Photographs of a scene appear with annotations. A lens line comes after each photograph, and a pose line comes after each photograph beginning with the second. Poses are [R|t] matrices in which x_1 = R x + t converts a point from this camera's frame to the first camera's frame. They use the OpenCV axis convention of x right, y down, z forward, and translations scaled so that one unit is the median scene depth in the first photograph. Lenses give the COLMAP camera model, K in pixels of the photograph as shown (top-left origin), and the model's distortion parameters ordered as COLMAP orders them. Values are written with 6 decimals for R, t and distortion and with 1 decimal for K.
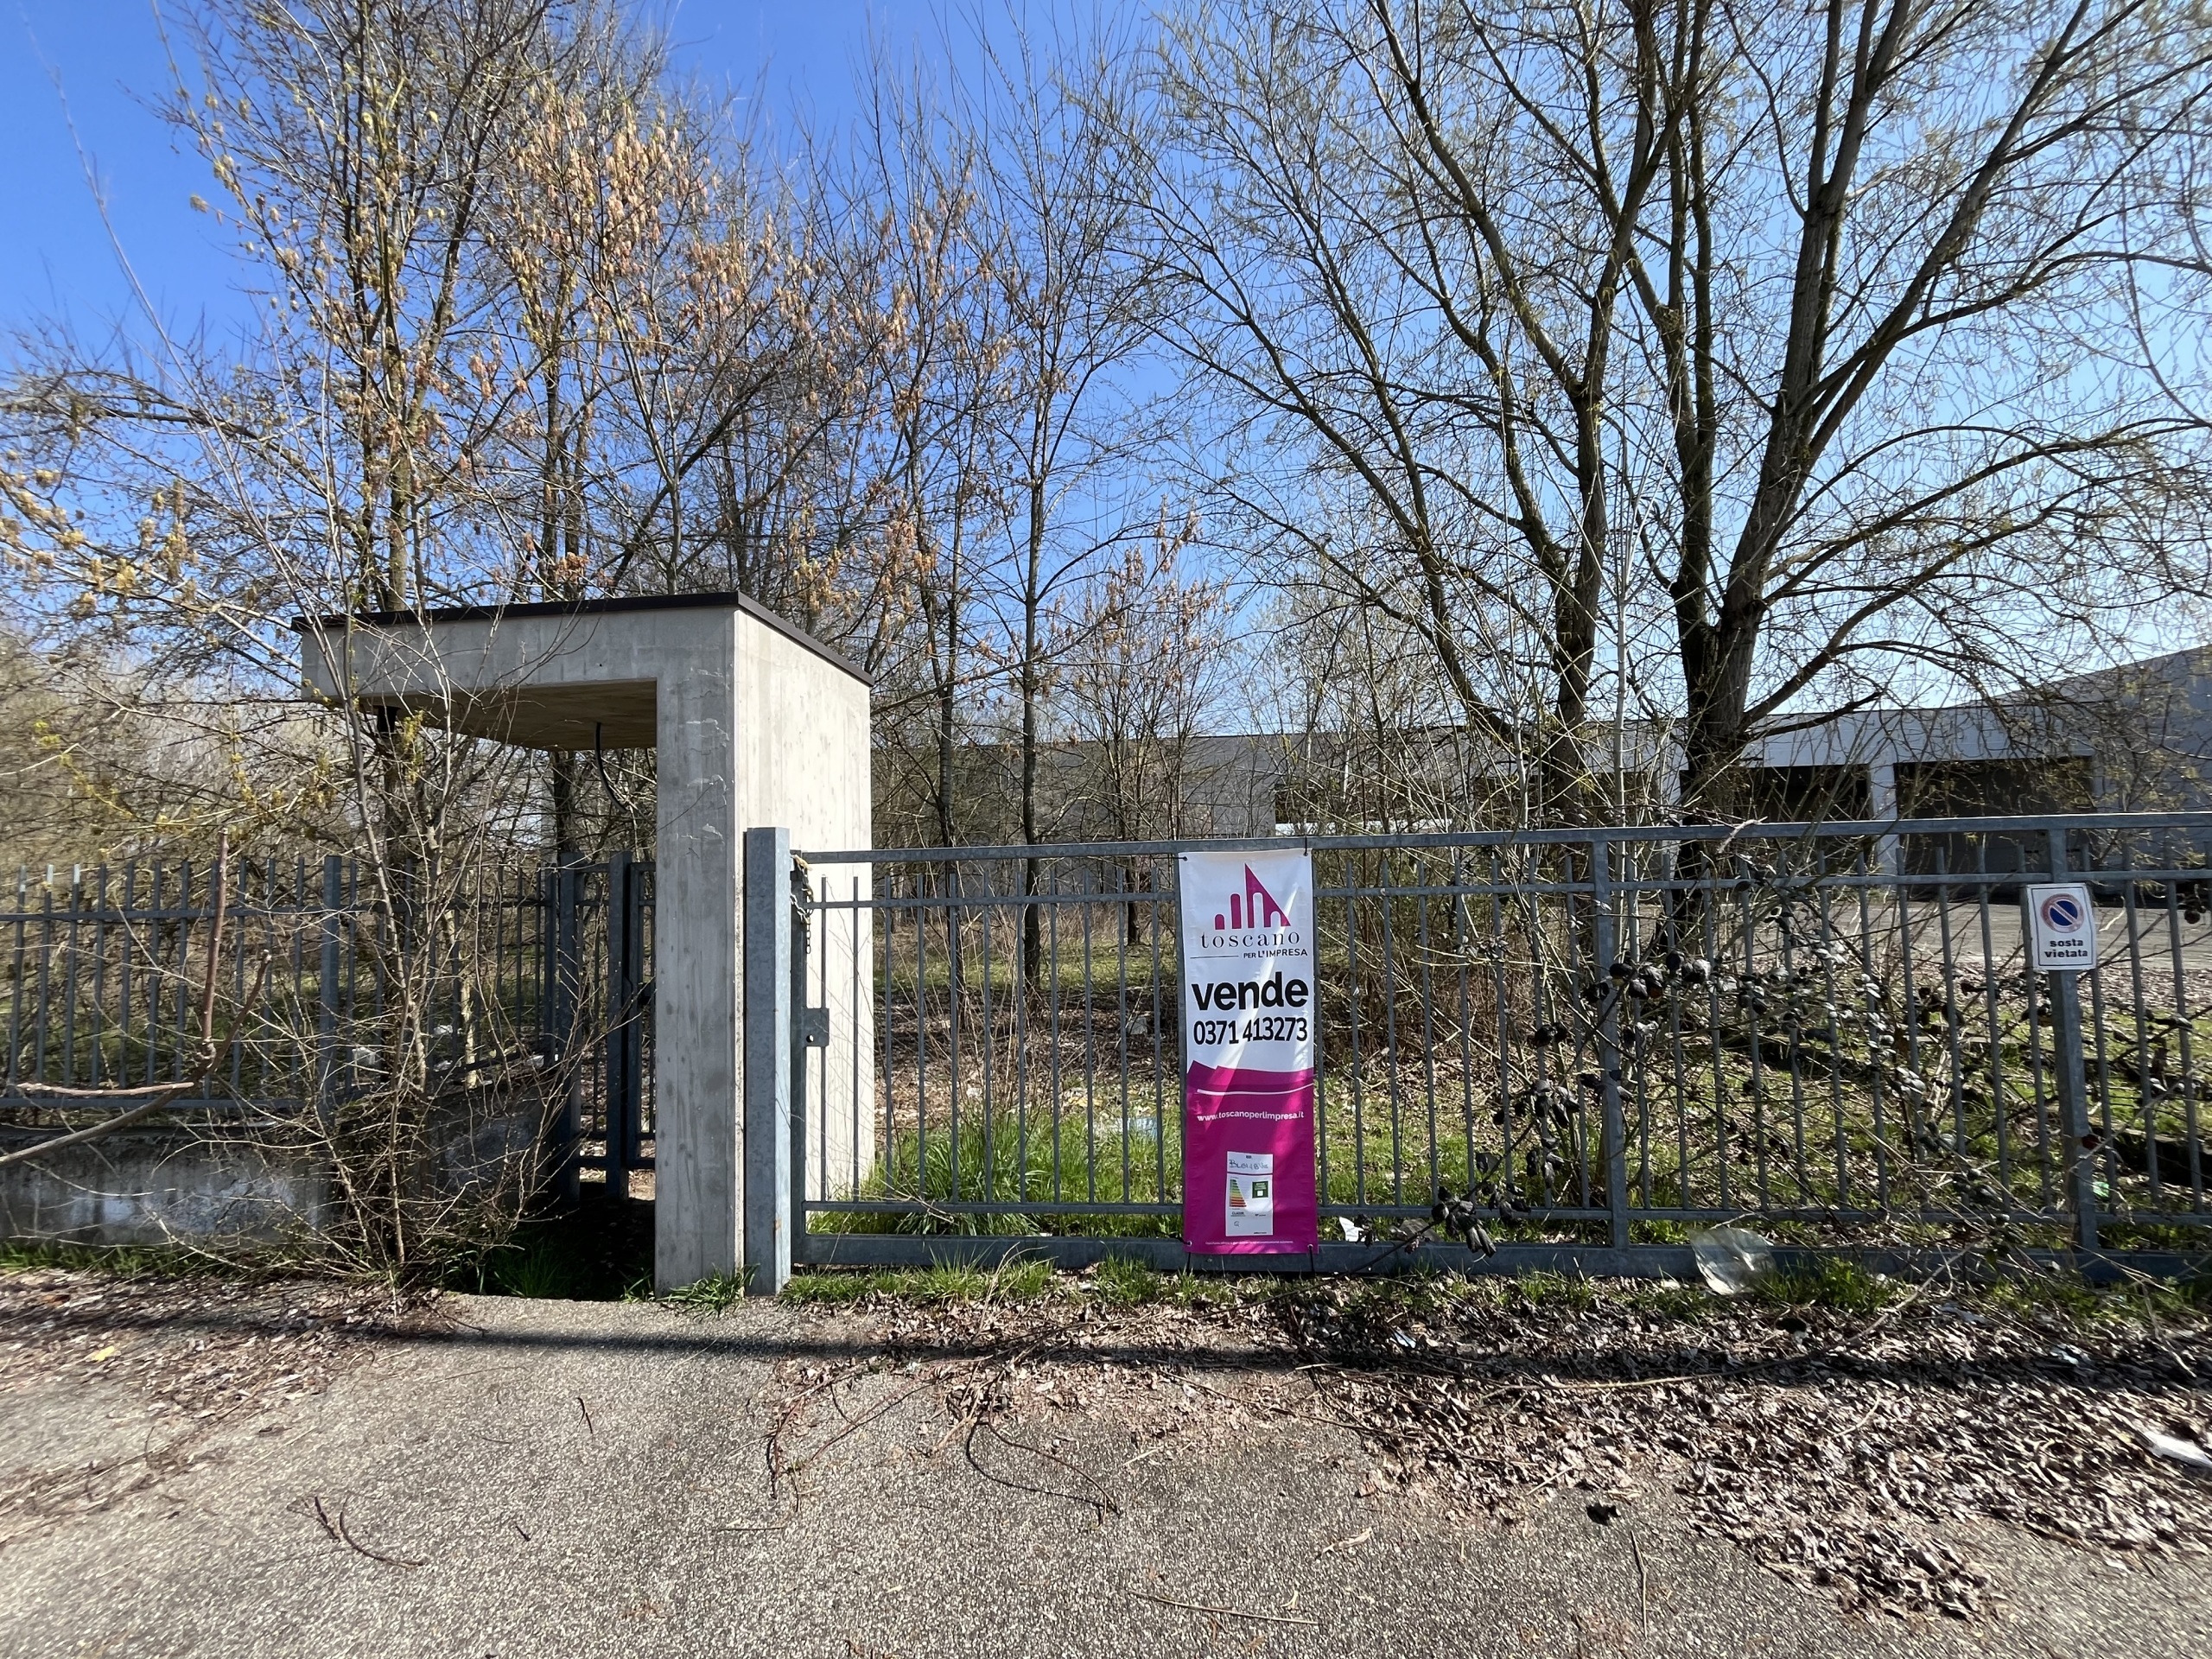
lens RADIAL K [[899.8, 0, 1106.0], [0, 899.8, 829.5], [0, 0, 1]] dist [-0.001510, -0.000100]
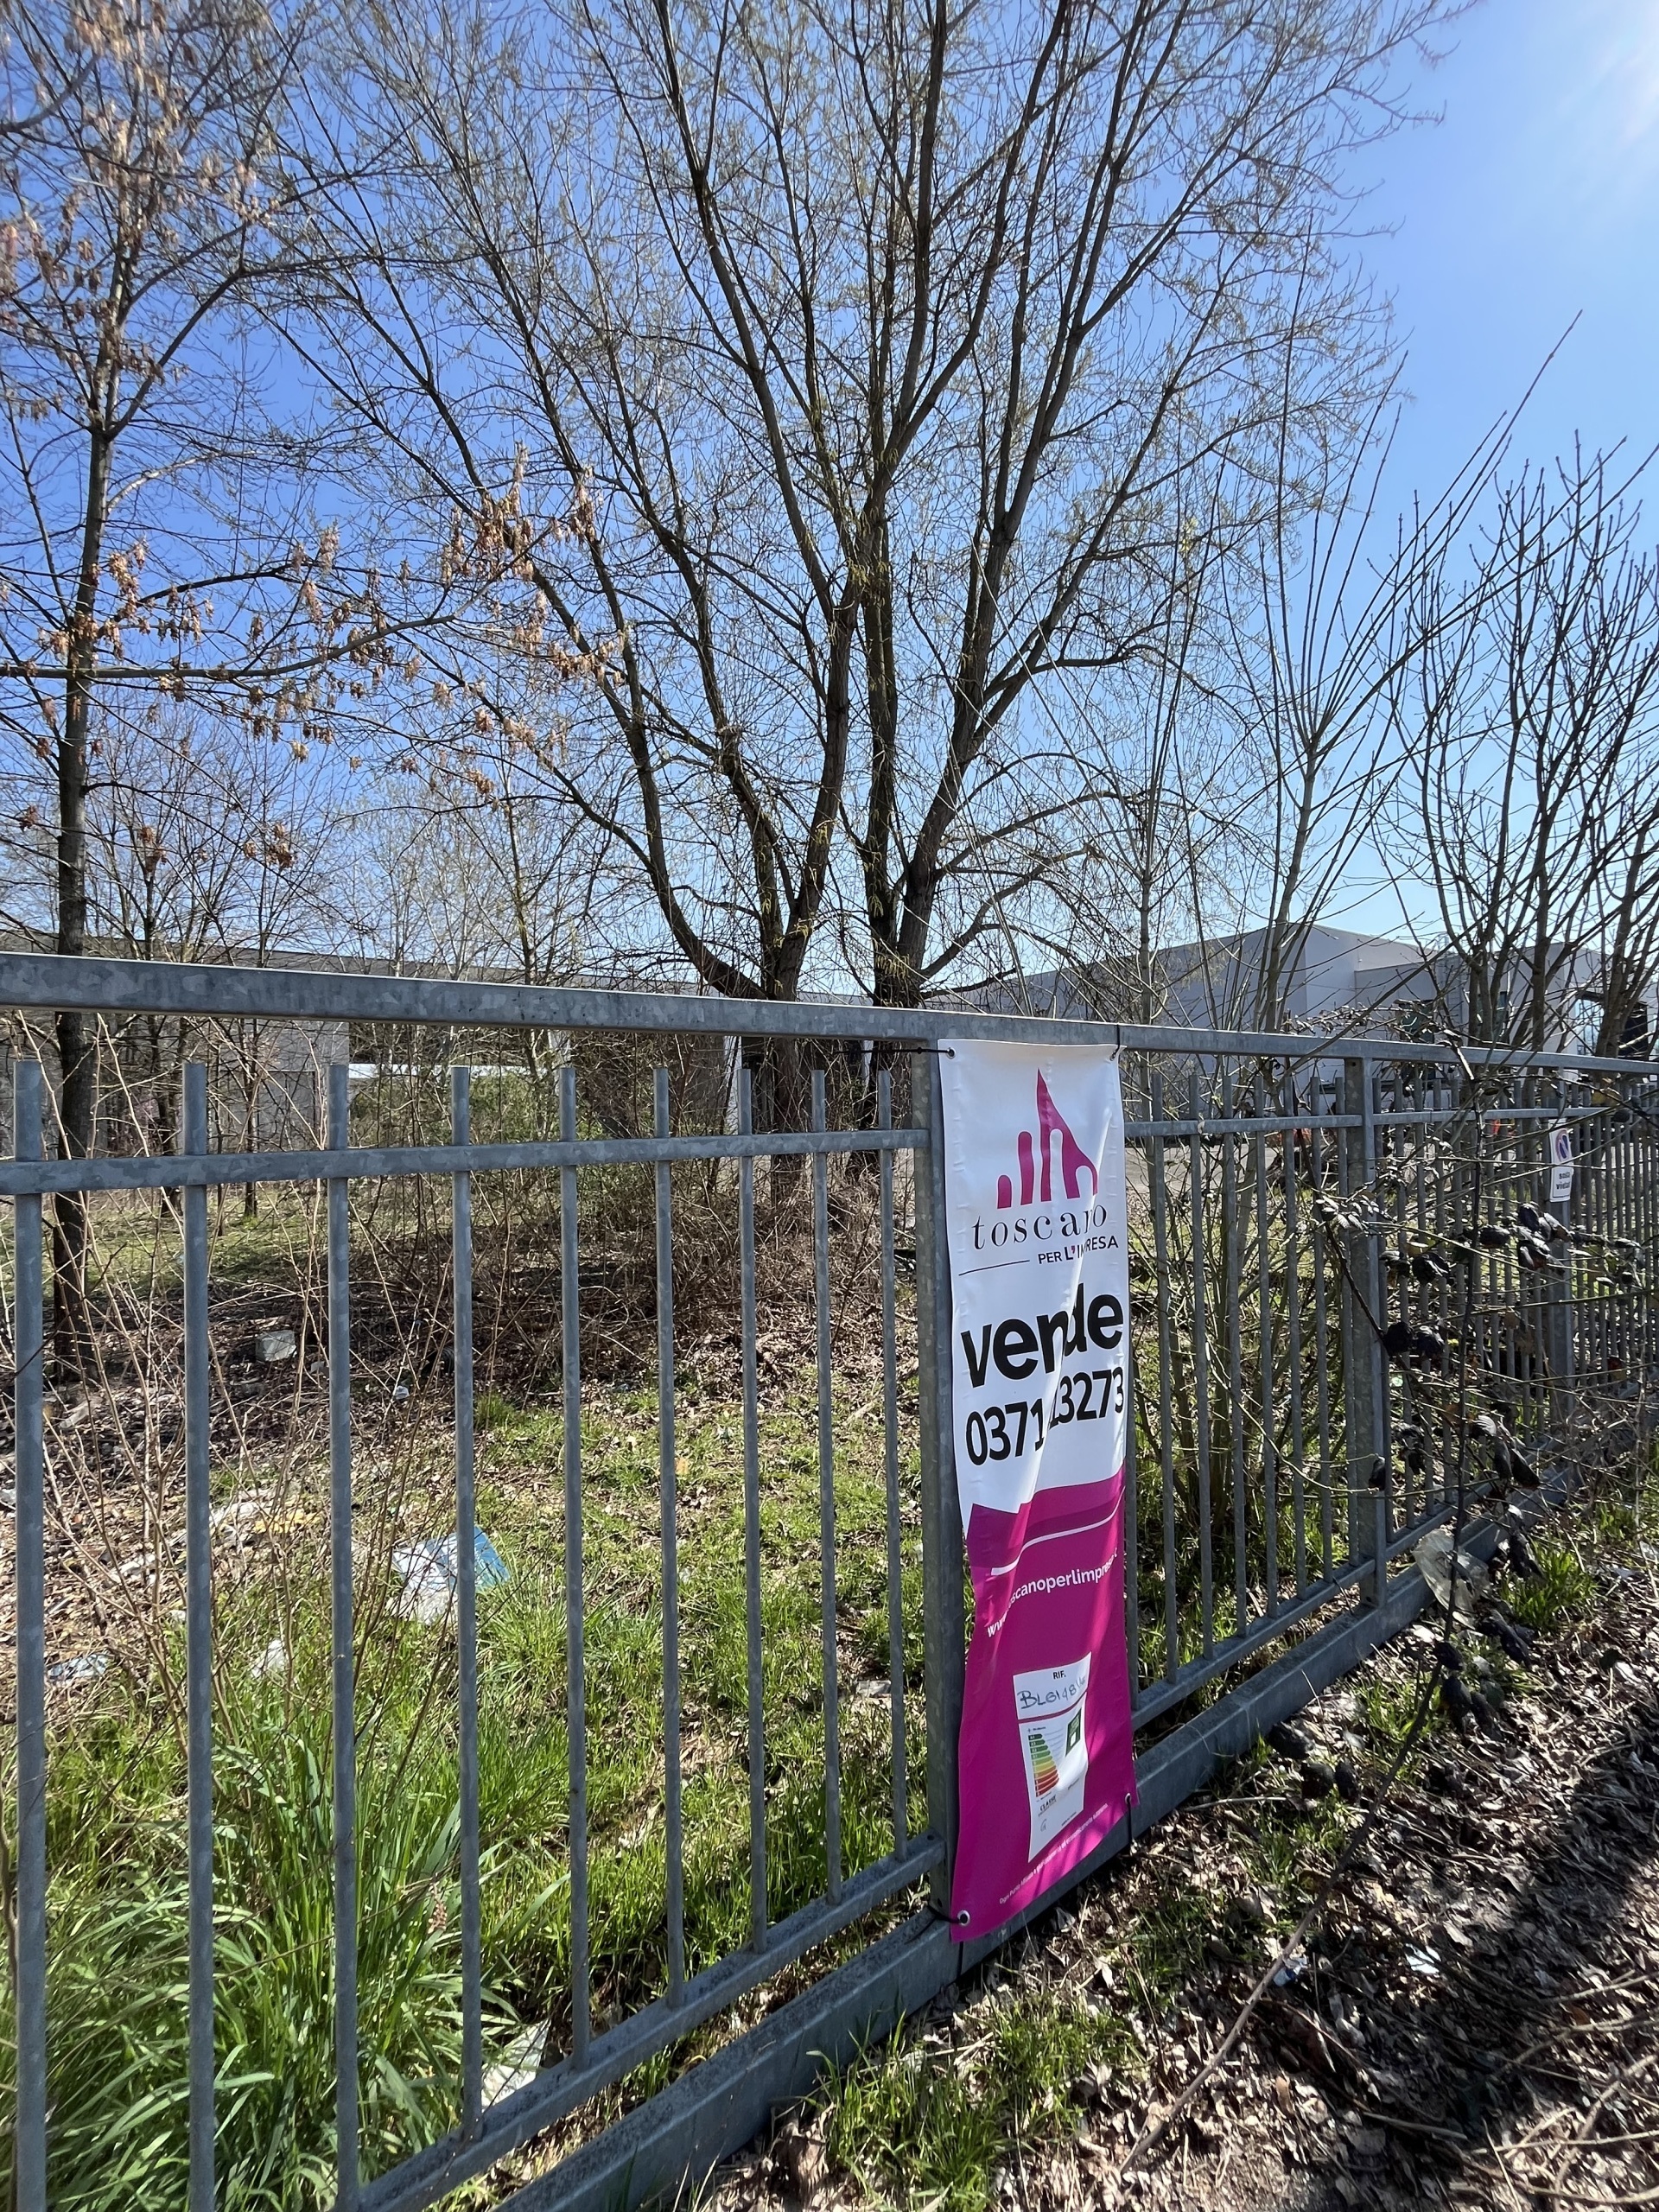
lens RADIAL K [[899.8, 0, 822.5], [0, 899.8, 1093.7], [0, 0, 1]] dist [-0.001510, -0.000100]
pose [[0.758973, 0.022690, 0.650727, -0.254643], [-0.033018, 0.999448, 0.003662, 0.052741], [-0.650284, -0.024265, 0.759303, 0.708440]]
